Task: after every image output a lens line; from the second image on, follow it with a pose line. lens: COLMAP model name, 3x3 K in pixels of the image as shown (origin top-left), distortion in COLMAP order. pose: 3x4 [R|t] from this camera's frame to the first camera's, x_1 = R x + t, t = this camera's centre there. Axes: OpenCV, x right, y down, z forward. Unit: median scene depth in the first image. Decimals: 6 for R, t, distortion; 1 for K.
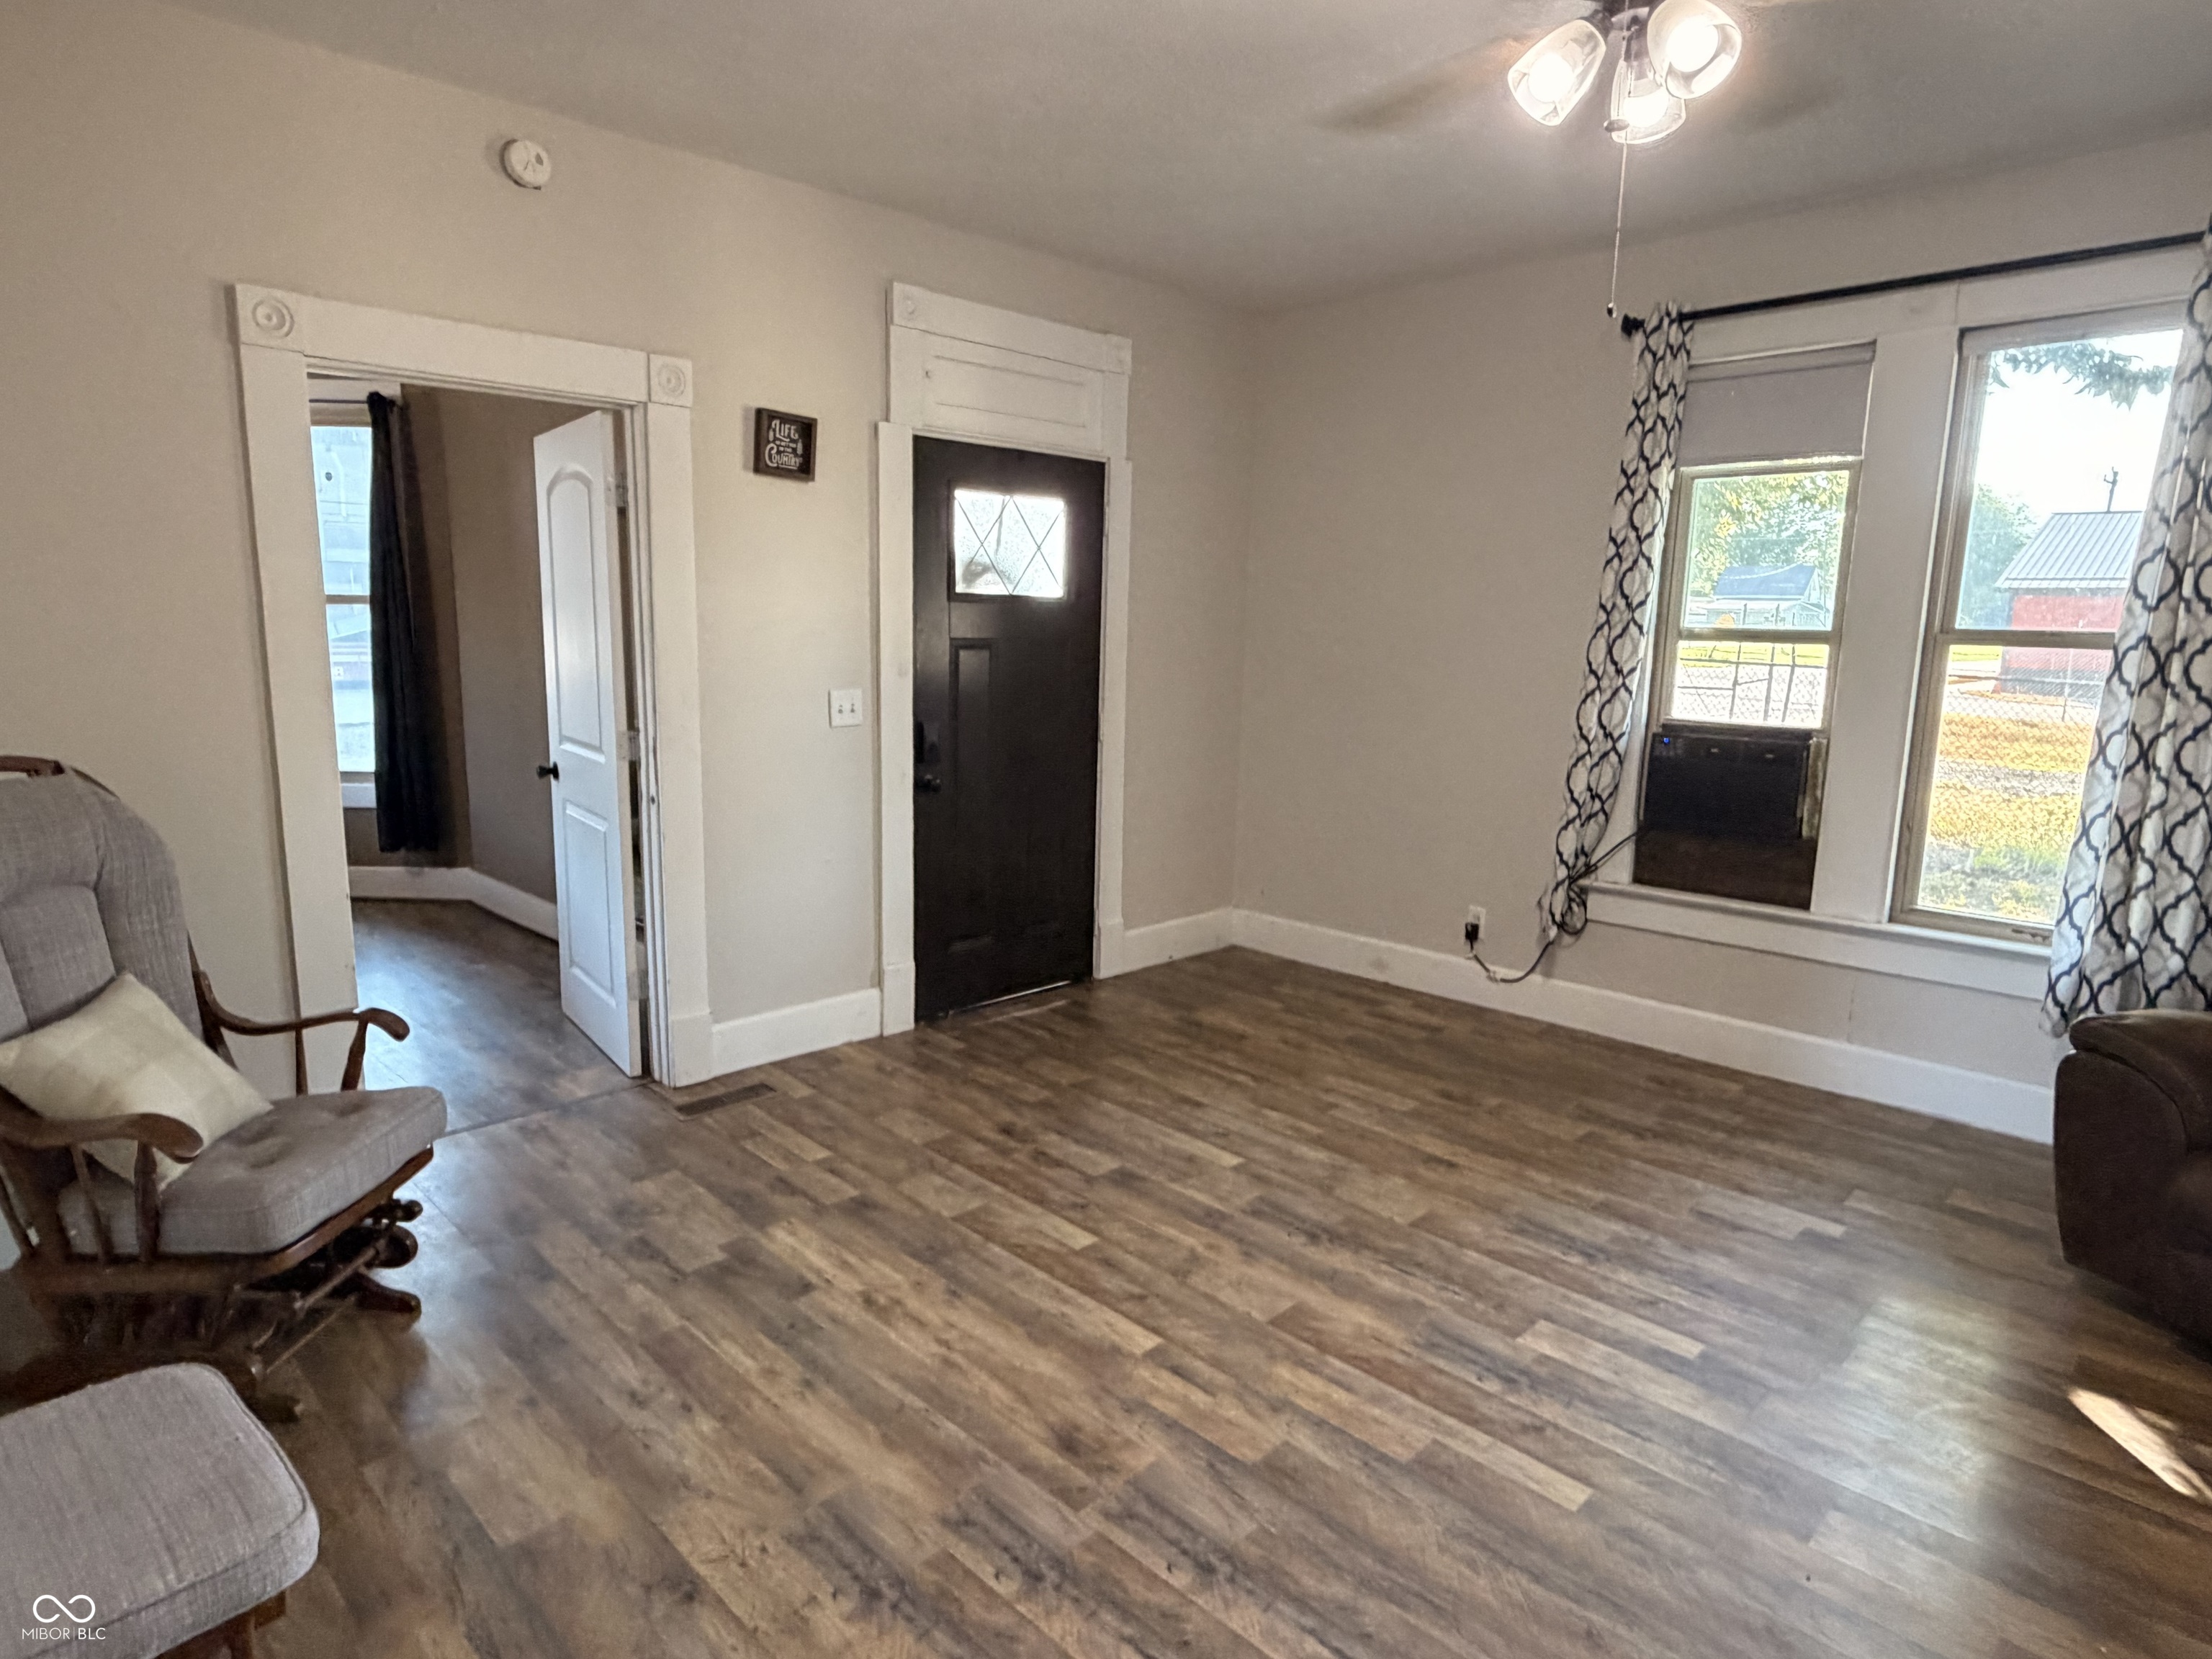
lens RADIAL K [[1276.4, 0, 1106.0], [0, 1276.4, 829.5], [0, 0, 1]] dist [-0.000021, -0.000290]
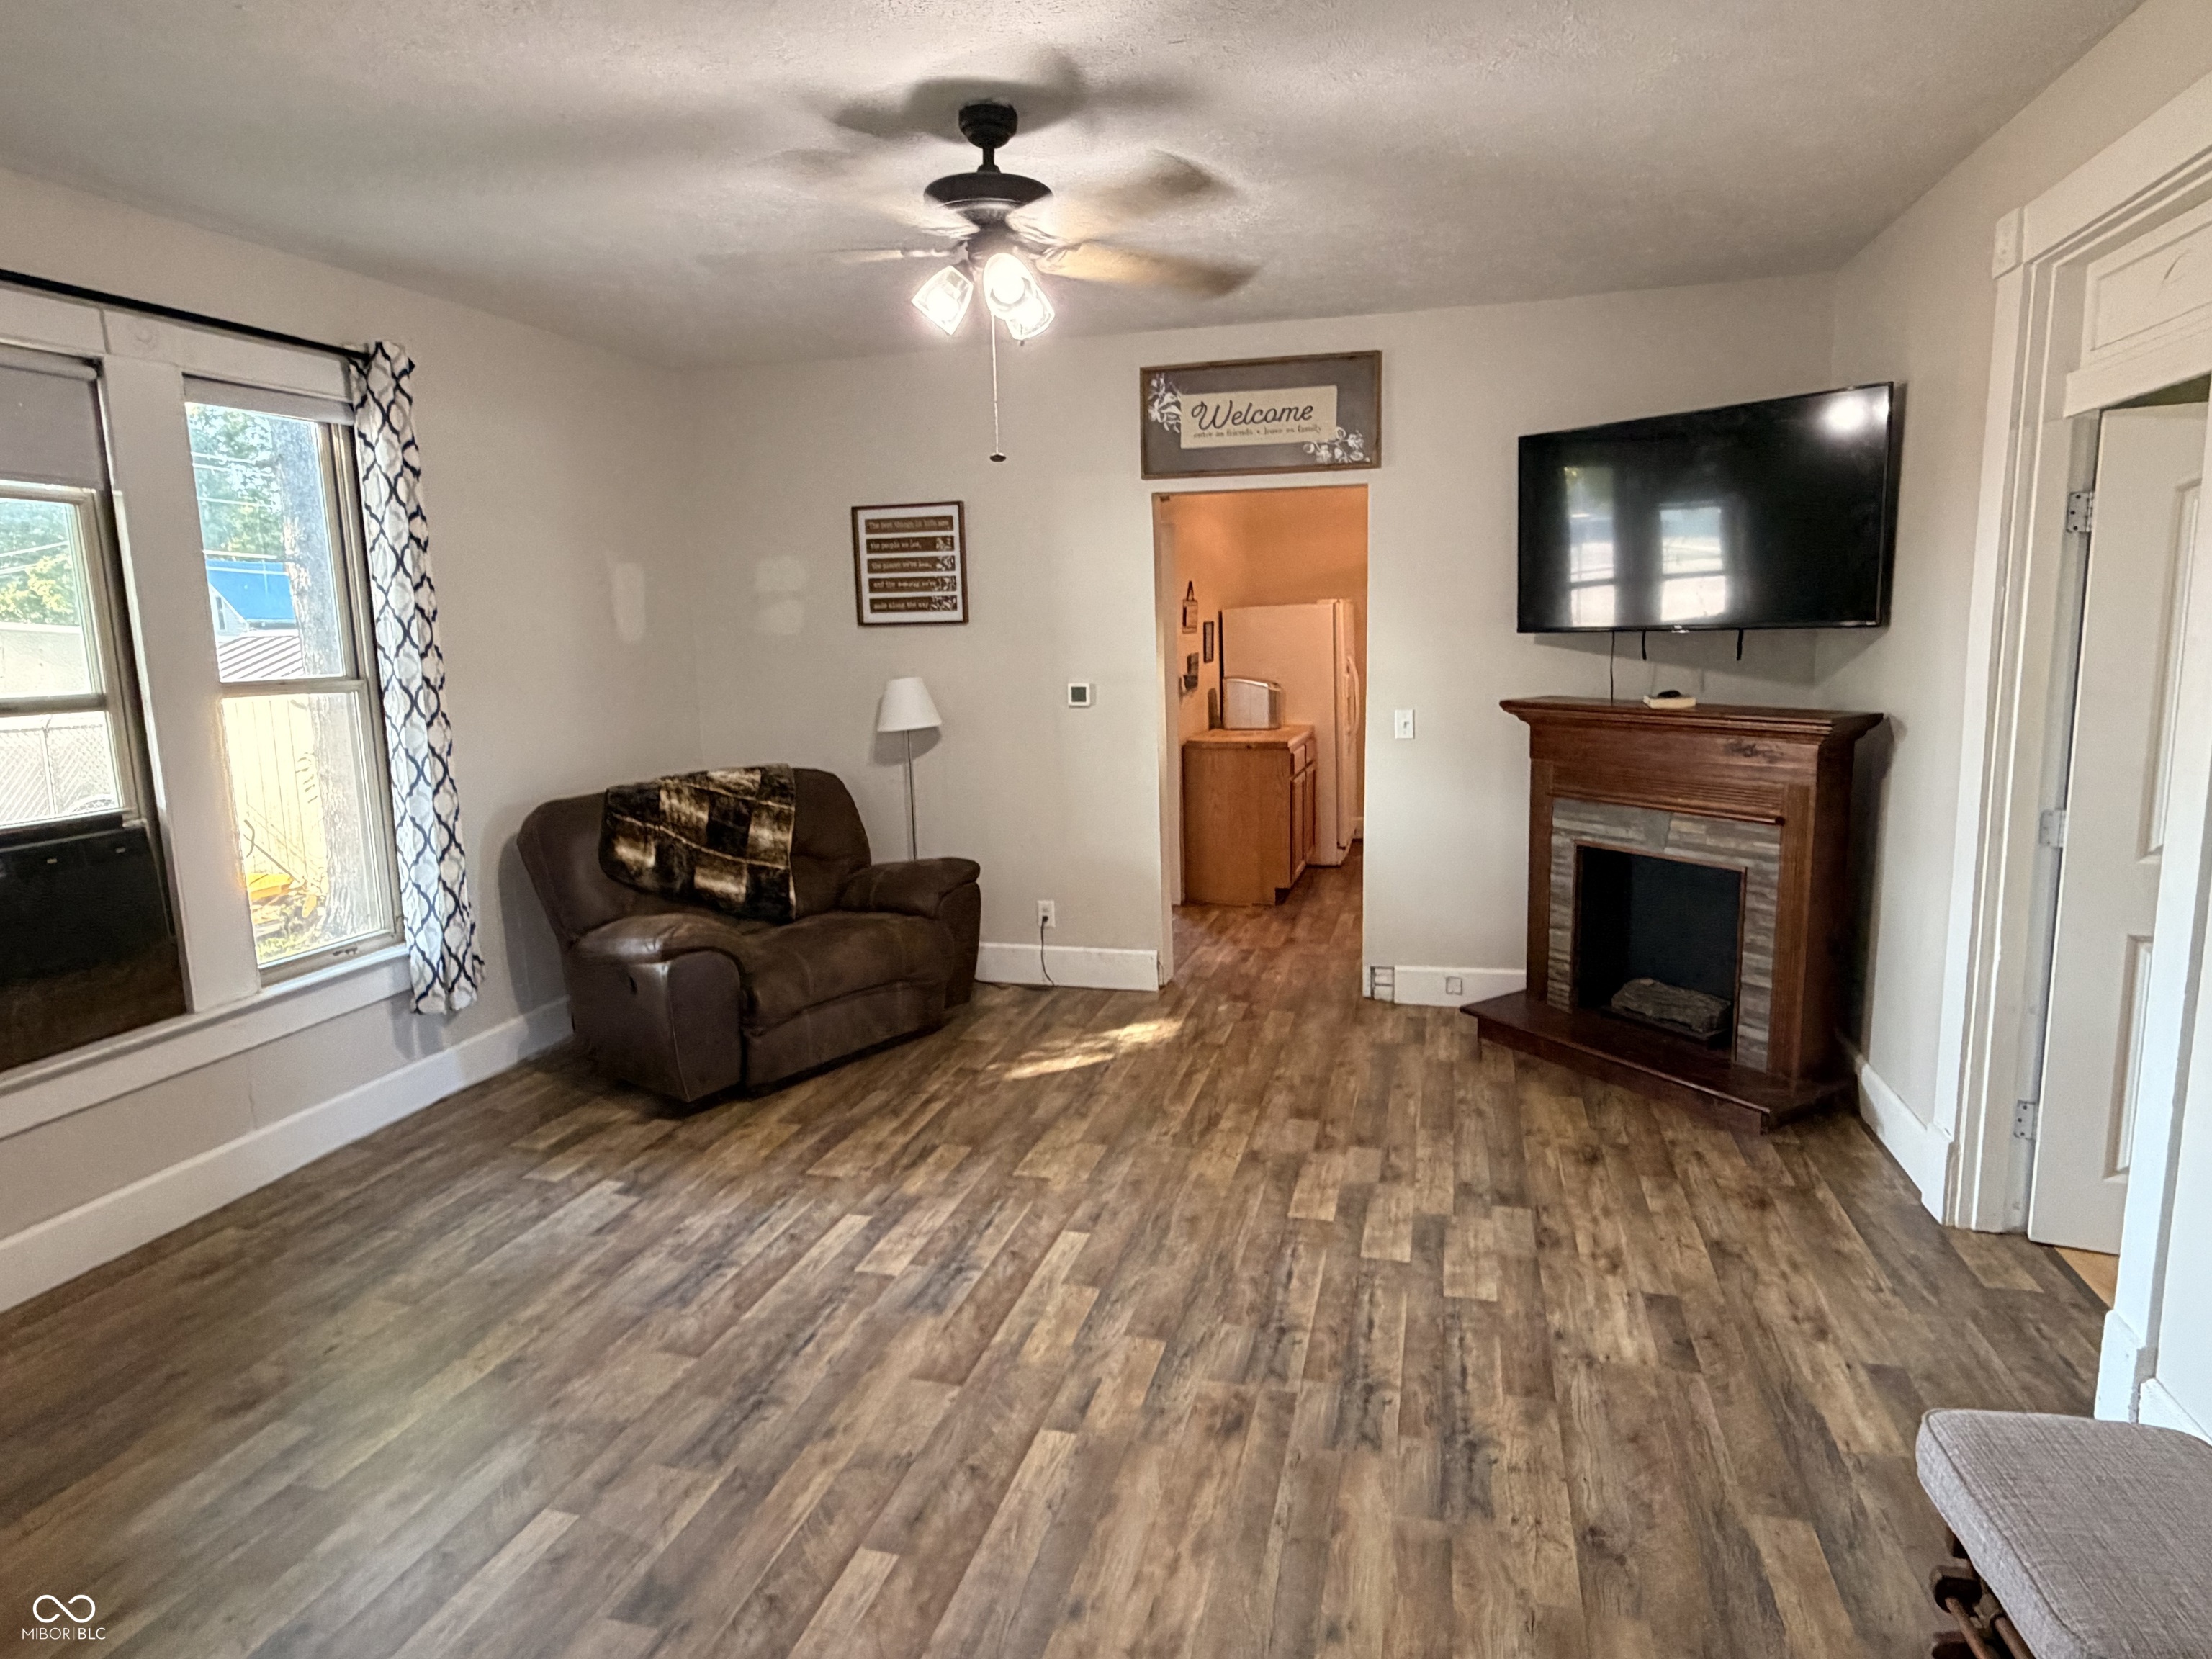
lens RADIAL K [[1263.9, 0, 1106.0], [0, 1263.9, 829.5], [0, 0, 1]] dist [0.000366, 0.001255]
pose [[-0.496917, -0.143548, 0.855843, -0.738745], [0.159908, 0.954189, 0.252888, -0.268791], [-0.852938, 0.262521, -0.451198, 1.282350]]
